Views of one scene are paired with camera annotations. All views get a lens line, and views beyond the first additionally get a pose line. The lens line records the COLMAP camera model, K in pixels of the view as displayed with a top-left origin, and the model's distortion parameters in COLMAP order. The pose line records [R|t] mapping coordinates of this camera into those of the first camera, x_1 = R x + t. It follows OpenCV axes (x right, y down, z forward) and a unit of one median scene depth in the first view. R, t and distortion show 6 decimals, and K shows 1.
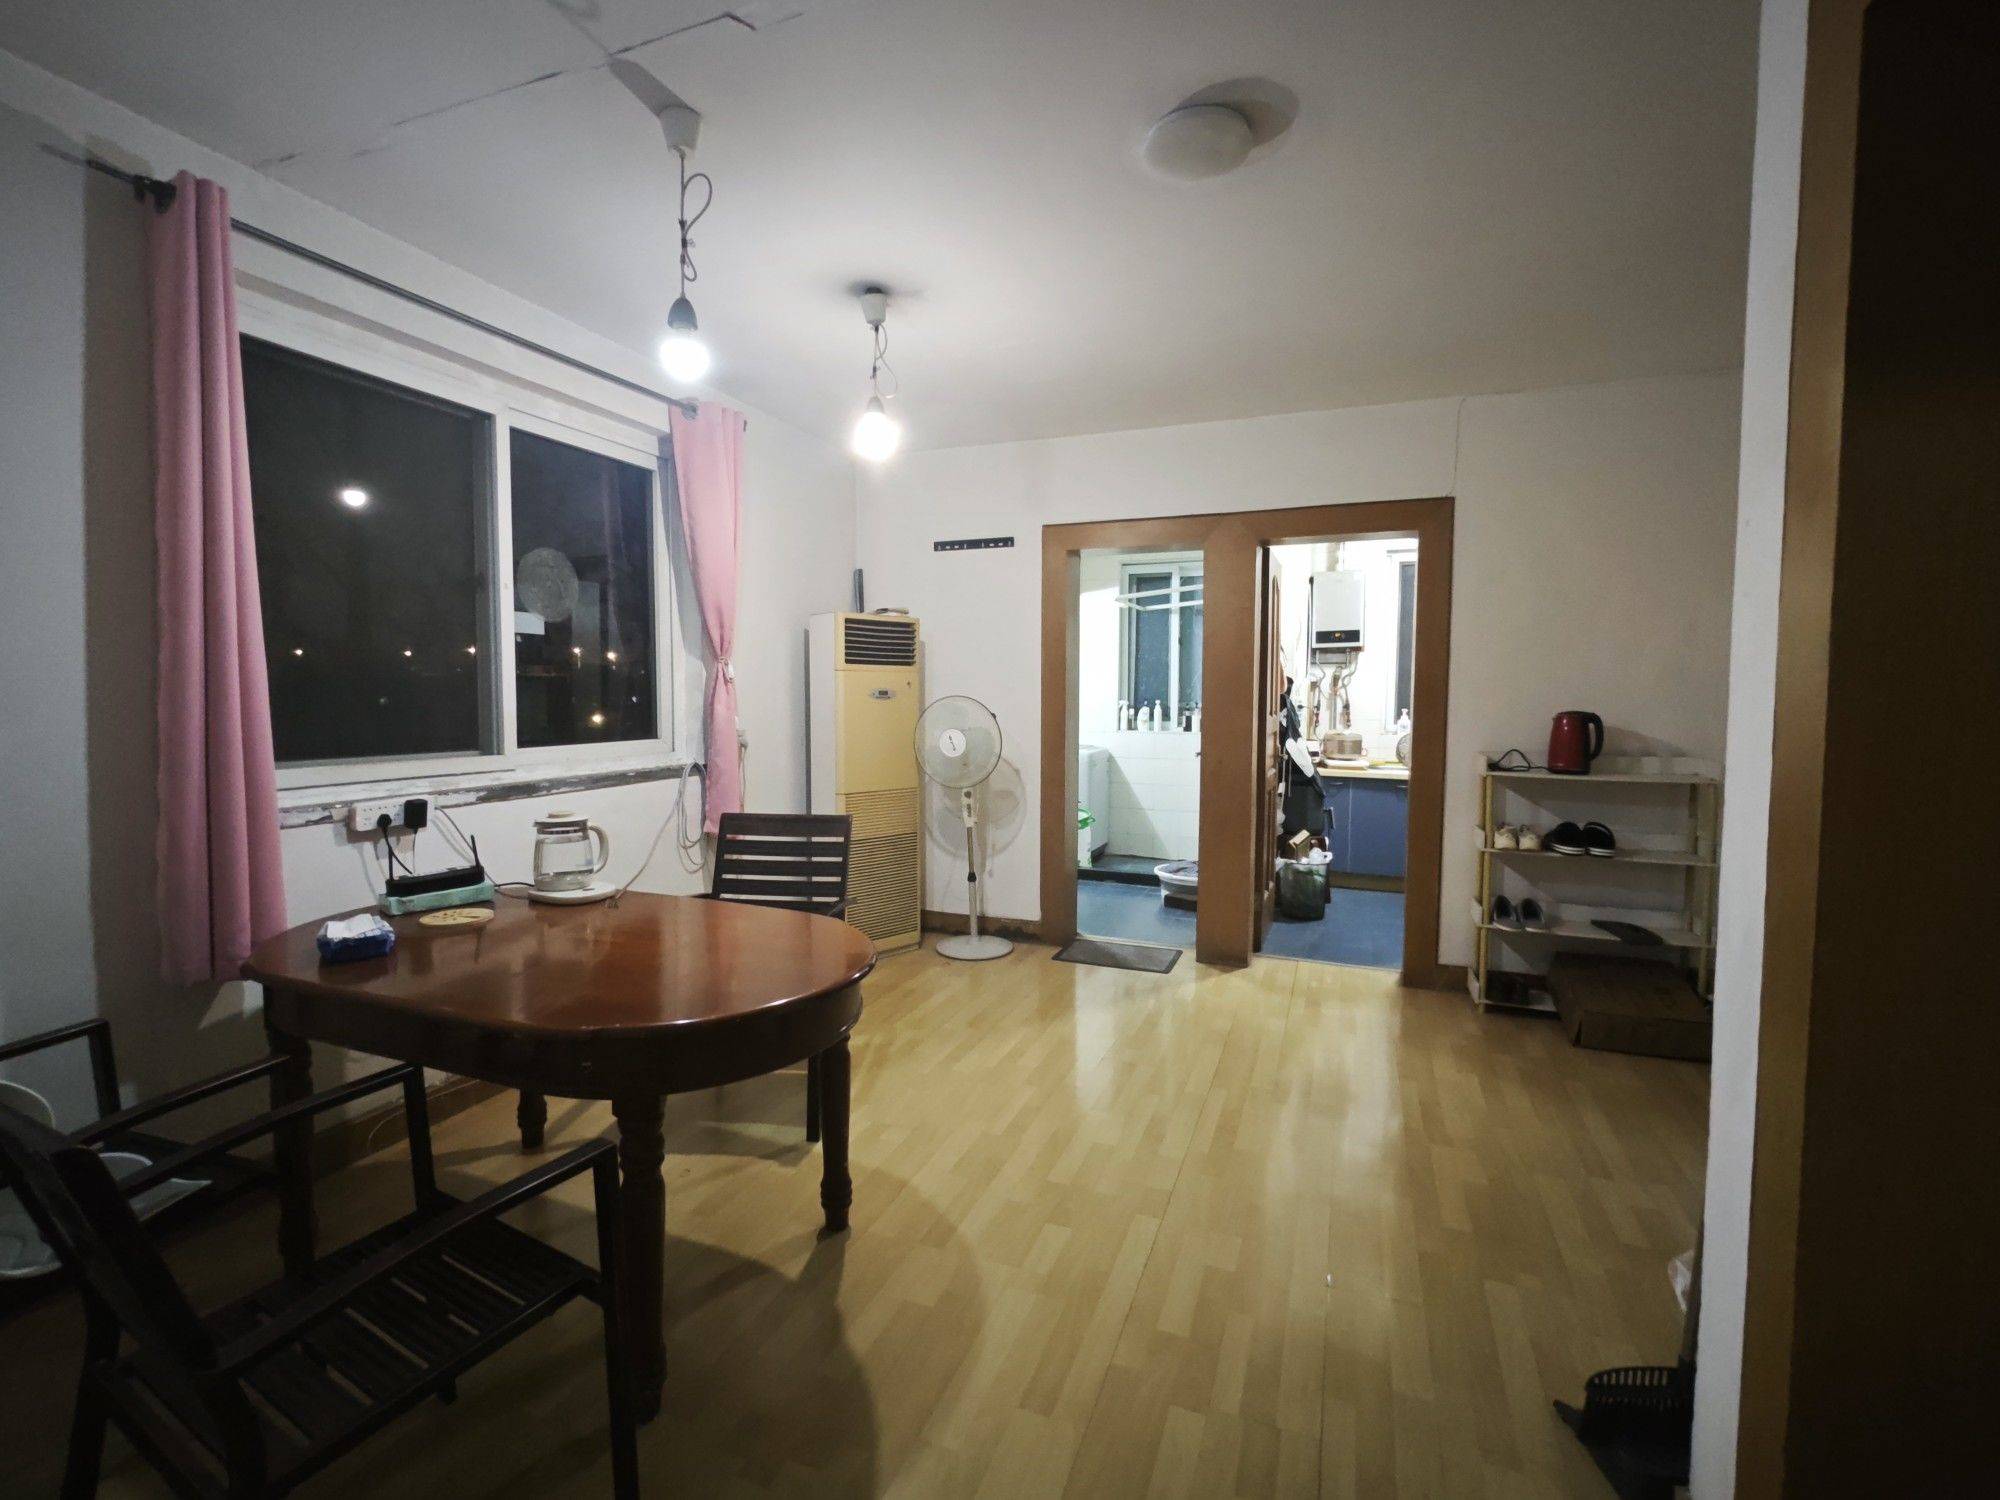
lens RADIAL K [[897.3, 0, 987.6], [0, 897.3, 735.5], [0, 0, 1]] dist [0.009673, 0.000002]
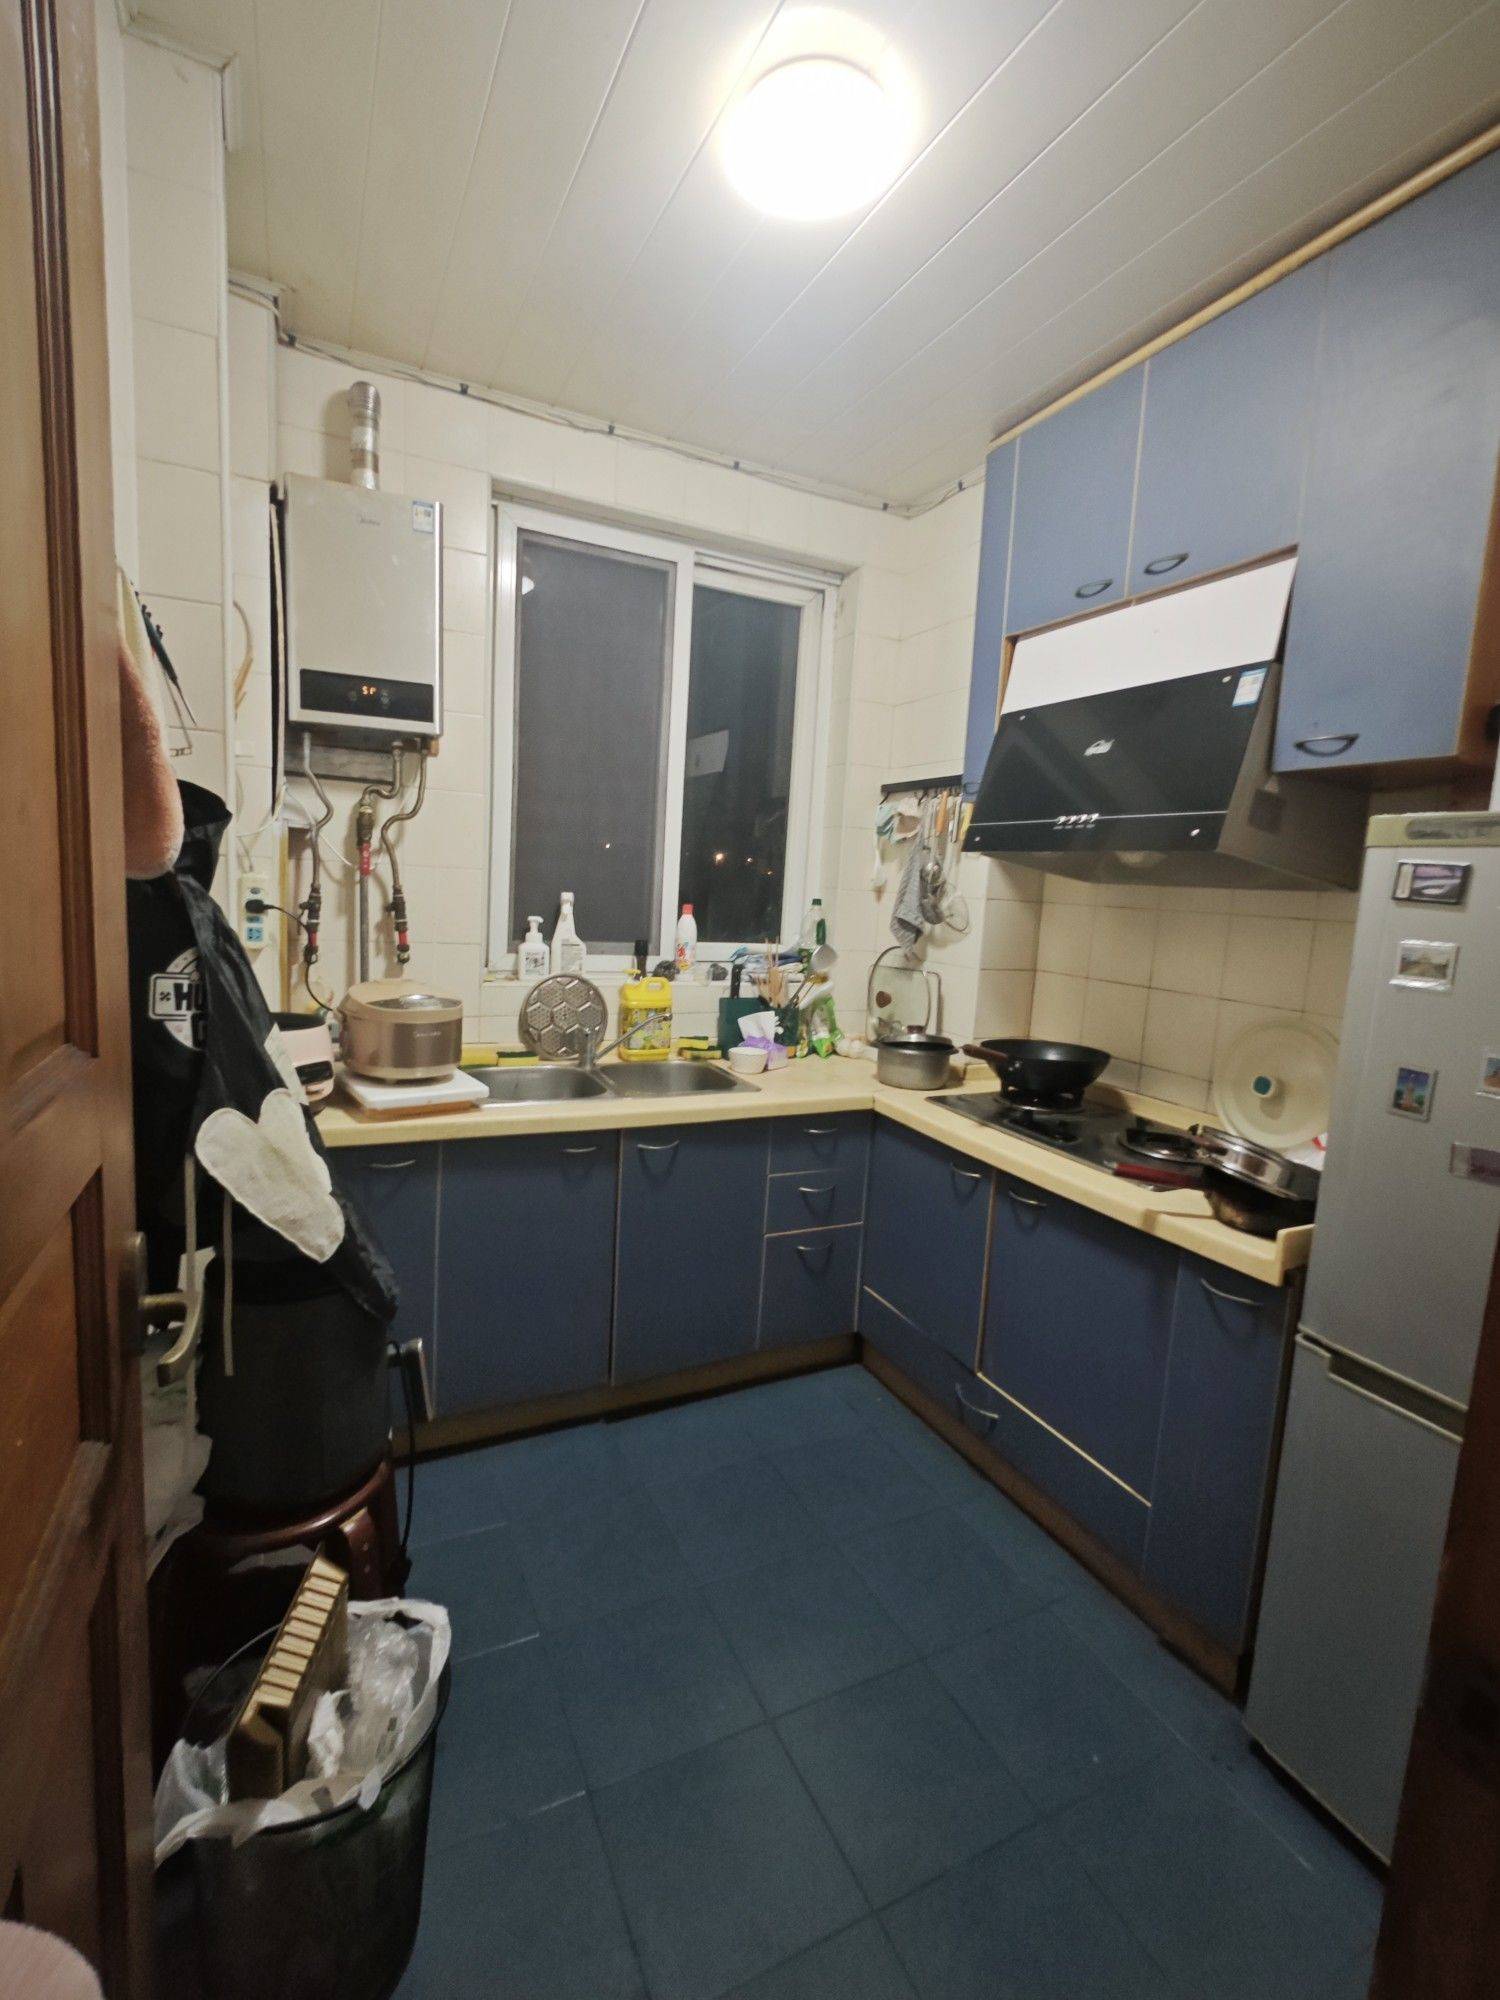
lens RADIAL K [[897.3, 0, 738.0], [0, 897.3, 998.1], [0, 0, 1]] dist [0.009673, 0.000002]
pose [[0.672044, -0.064601, 0.737688, 0.226537], [-0.018573, 0.994404, 0.104002, -0.035943], [-0.740278, -0.083595, 0.667083, 0.661596]]
